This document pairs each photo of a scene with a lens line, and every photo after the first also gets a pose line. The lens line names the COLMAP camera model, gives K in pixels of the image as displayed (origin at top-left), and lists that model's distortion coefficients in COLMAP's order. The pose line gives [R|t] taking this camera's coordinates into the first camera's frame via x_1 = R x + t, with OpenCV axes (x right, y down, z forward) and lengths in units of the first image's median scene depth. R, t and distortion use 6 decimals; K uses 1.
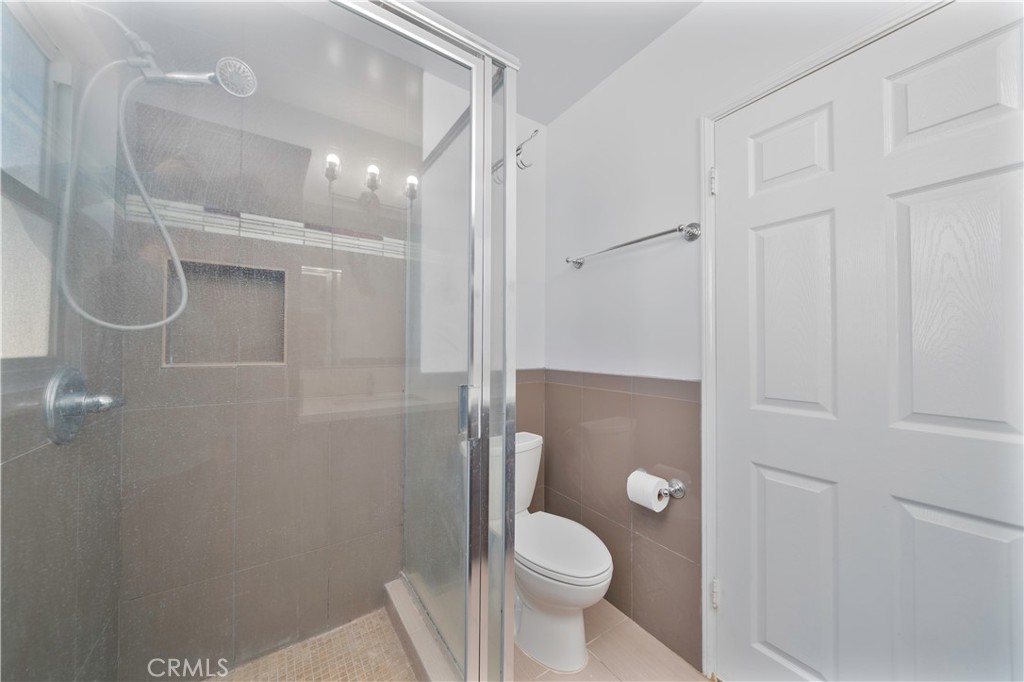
lens RADIAL K [[353.7, 0, 508.8], [0, 353.7, 340.5], [0, 0, 1]] dist [-0.000630, 0.000004]
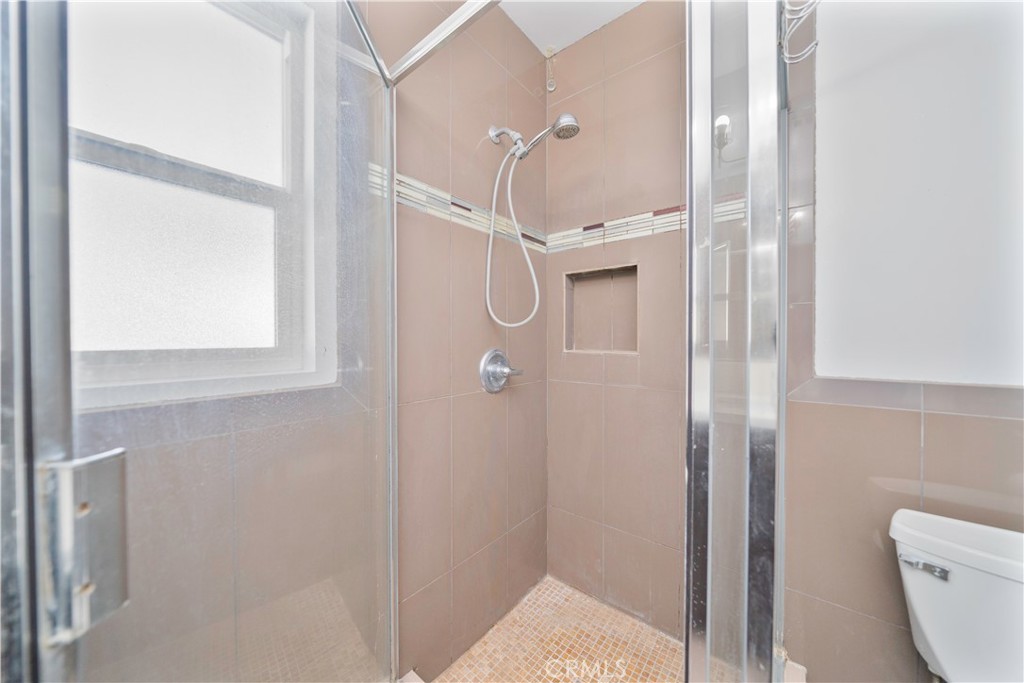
lens RADIAL K [[353.7, 0, 509.9], [0, 353.7, 341.9], [0, 0, 1]] dist [-0.000630, 0.000004]
pose [[0.294271, 0.006609, -0.955699, 0.275939], [0.019828, 0.999719, 0.013018, 0.011844], [0.955516, -0.022781, 0.294057, 0.353669]]
